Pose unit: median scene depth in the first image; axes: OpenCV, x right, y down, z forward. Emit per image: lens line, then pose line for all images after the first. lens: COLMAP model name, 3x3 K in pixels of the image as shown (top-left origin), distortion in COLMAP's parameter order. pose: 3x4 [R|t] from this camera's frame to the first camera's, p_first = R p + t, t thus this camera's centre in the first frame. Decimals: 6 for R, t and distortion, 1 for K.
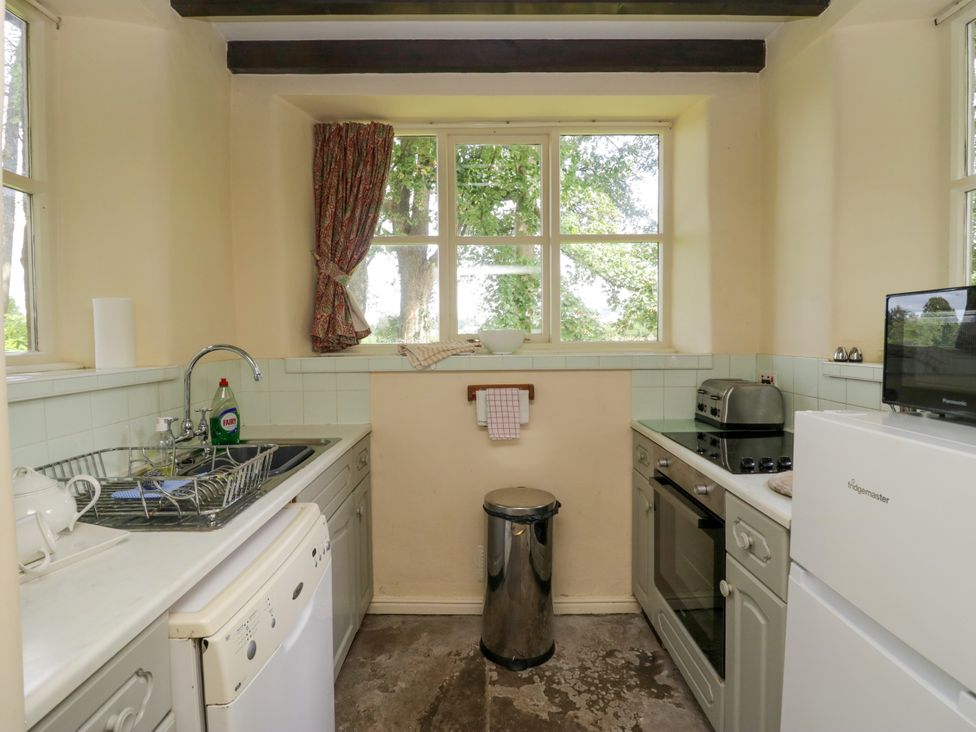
lens RADIAL K [[508.1, 0, 491.9], [0, 508.1, 356.1], [0, 0, 1]] dist [0.000397, -0.014008]
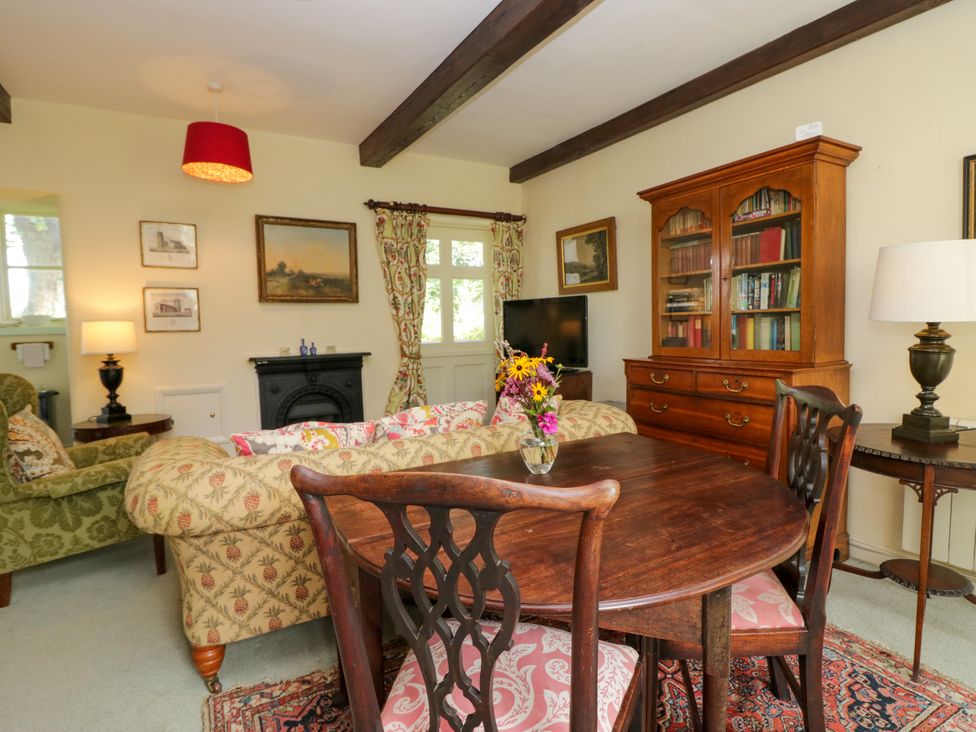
lens RADIAL K [[518.9, 0, 488.1], [0, 518.9, 358.9], [0, 0, 1]] dist [-0.000138, -0.013691]
pose [[0.871681, -0.043001, 0.488183, 0.572361], [0.032346, 0.999019, 0.030240, 0.116079], [-0.489004, -0.010569, 0.872217, -1.622954]]
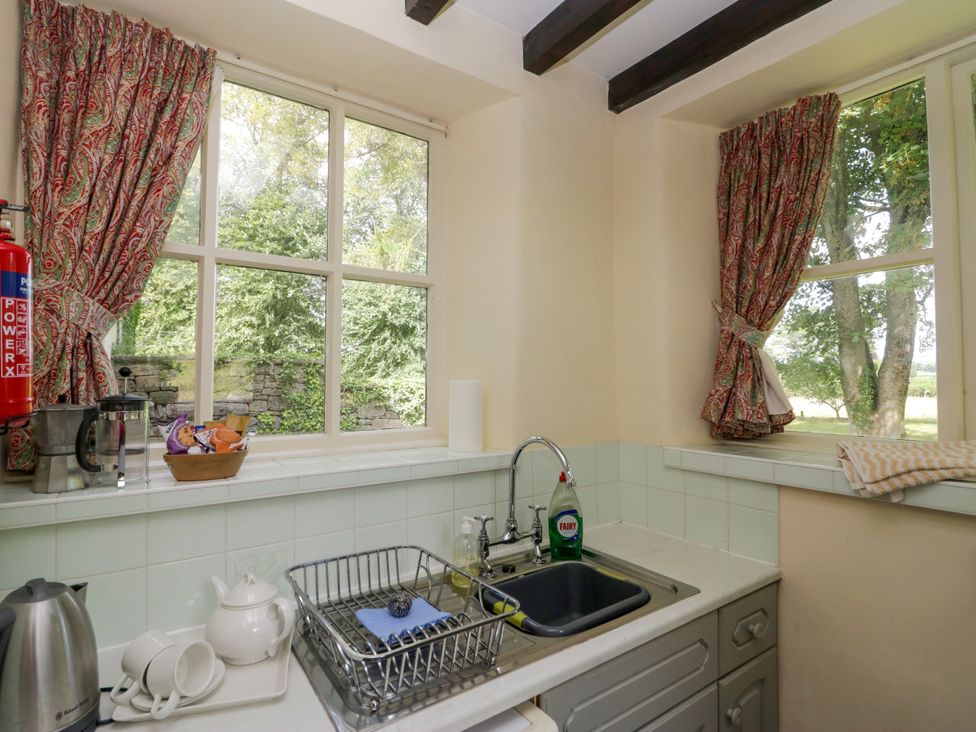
lens RADIAL K [[508.1, 0, 491.9], [0, 508.1, 356.1], [0, 0, 1]] dist [0.000397, -0.014008]
pose [[0.566740, -0.022667, -0.823585, 0.075453], [-0.042292, 0.997503, -0.056557, -0.072122], [0.822810, 0.066884, 0.564366, 0.321075]]
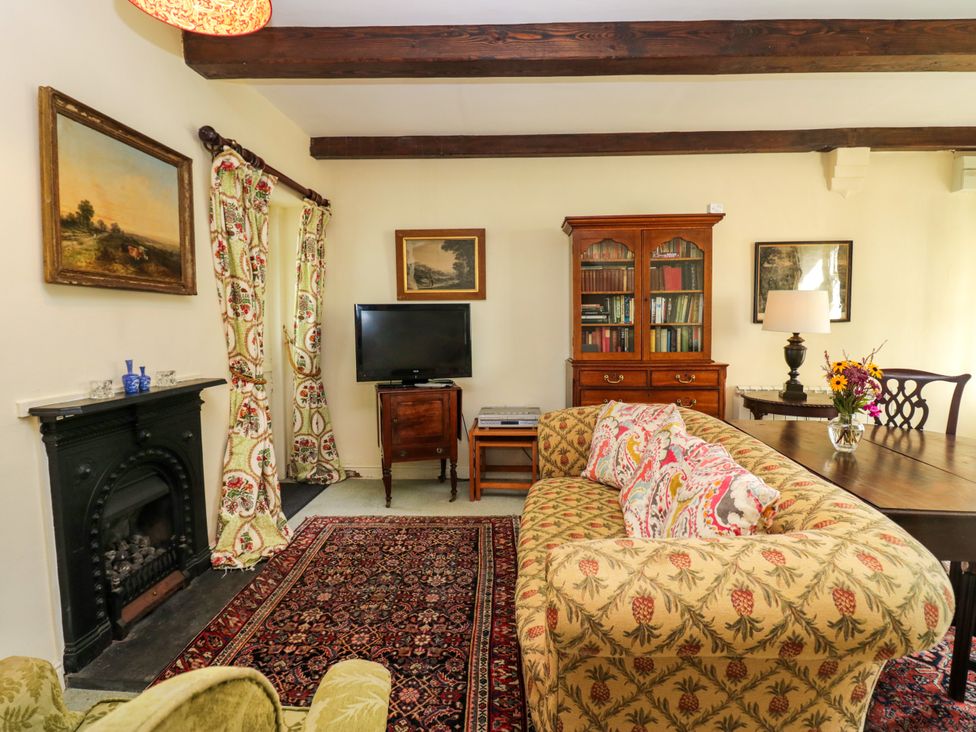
lens RADIAL K [[508.1, 0, 491.9], [0, 508.1, 356.1], [0, 0, 1]] dist [0.000397, -0.014008]
pose [[0.057531, -0.056140, 0.996764, 0.117287], [0.043552, 0.997608, 0.053673, 0.061128], [-0.997393, 0.040324, 0.059839, -0.601288]]
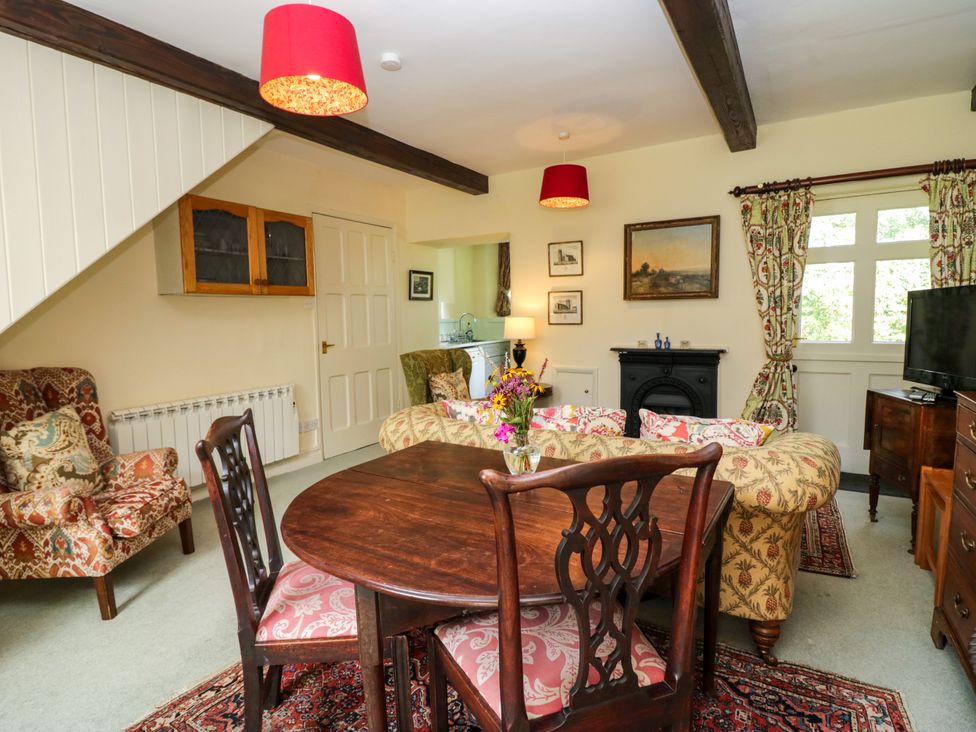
lens RADIAL K [[508.1, 0, 491.9], [0, 508.1, 356.1], [0, 0, 1]] dist [0.000397, -0.014008]
pose [[0.854631, 0.034699, -0.518075, 1.237126], [-0.010913, 0.998745, 0.048890, 0.084804], [0.519121, -0.036129, 0.853937, -1.679256]]
